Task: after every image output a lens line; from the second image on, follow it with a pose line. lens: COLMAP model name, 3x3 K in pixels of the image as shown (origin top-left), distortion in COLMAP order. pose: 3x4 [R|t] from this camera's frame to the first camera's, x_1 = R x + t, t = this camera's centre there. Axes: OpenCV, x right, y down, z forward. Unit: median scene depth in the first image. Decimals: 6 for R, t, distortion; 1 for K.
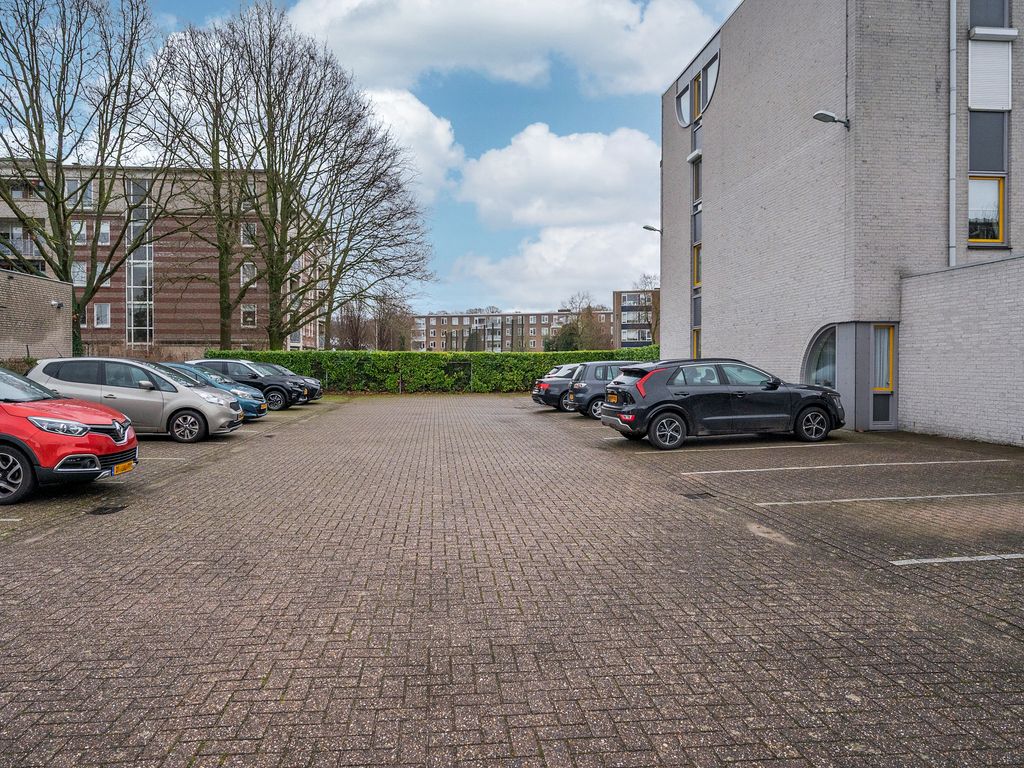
lens RADIAL K [[706.3, 0, 512.0], [0, 706.3, 384.0], [0, 0, 1]] dist [-0.004536, 0.002164]
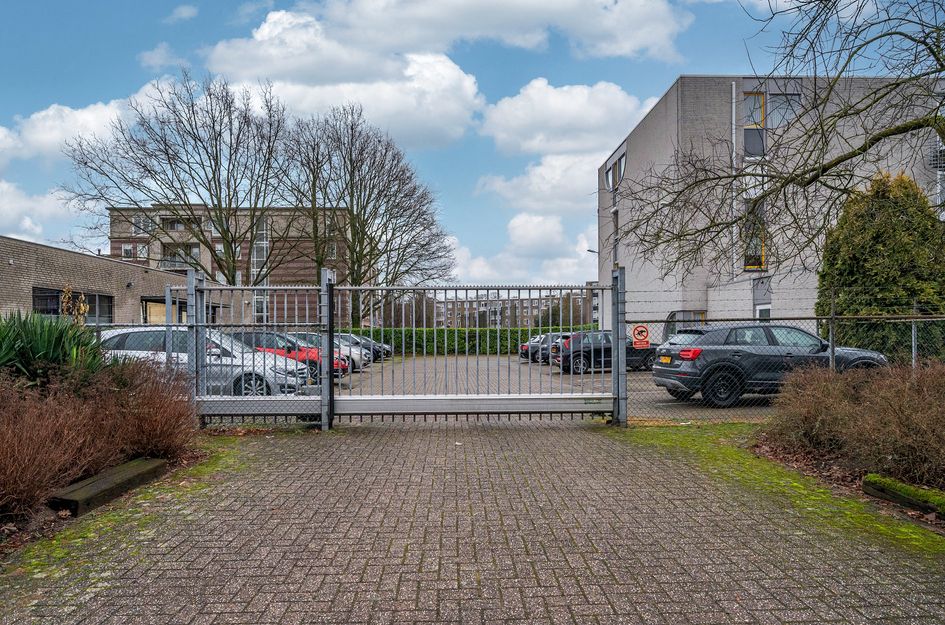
lens RADIAL K [[557.9, 0, 472.5], [0, 557.9, 348.3], [0, 0, 1]] dist [0.001416, 0.000005]
pose [[0.997613, -0.005645, -0.068826, 0.010537], [0.005004, 0.999942, -0.009487, 0.015445], [0.068876, 0.009120, 0.997584, -0.328328]]
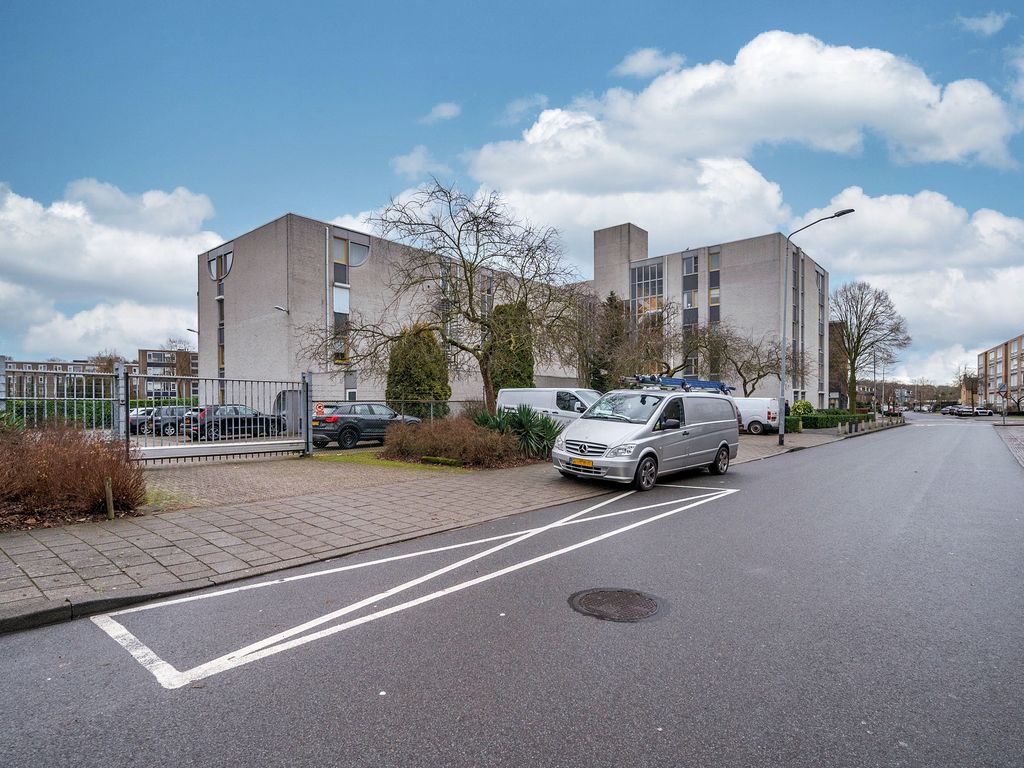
lens RADIAL K [[554.0, 0, 510.1], [0, 554.0, 408.5], [0, 0, 1]] dist [-0.001123, -0.000331]
pose [[0.733358, -0.000346, 0.679842, -0.173112], [0.022208, 0.999478, -0.023448, 0.024355], [-0.679479, 0.032293, 0.732984, -0.585756]]
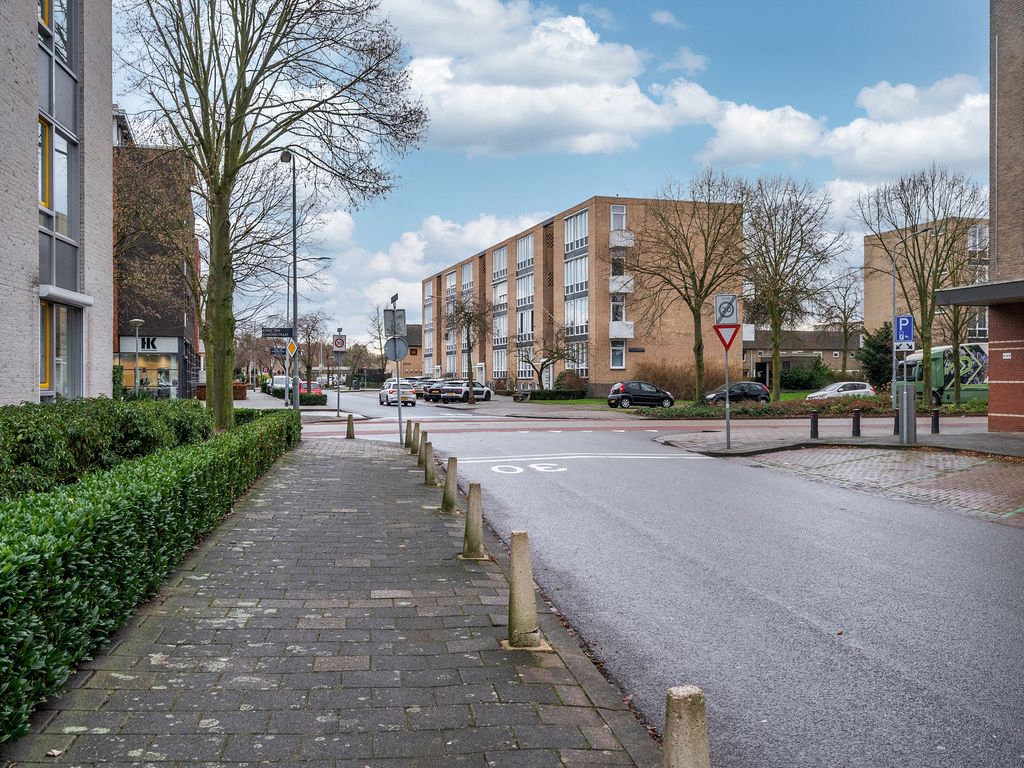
lens RADIAL K [[900.5, 0, 512.0], [0, 900.5, 384.0], [0, 0, 1]] dist [0.000514, 0.000566]
pose [[-0.058792, -0.001810, 0.998269, 1.468844], [0.034672, 0.999391, 0.003854, 0.010997], [-0.997668, 0.034839, -0.058693, -0.117277]]
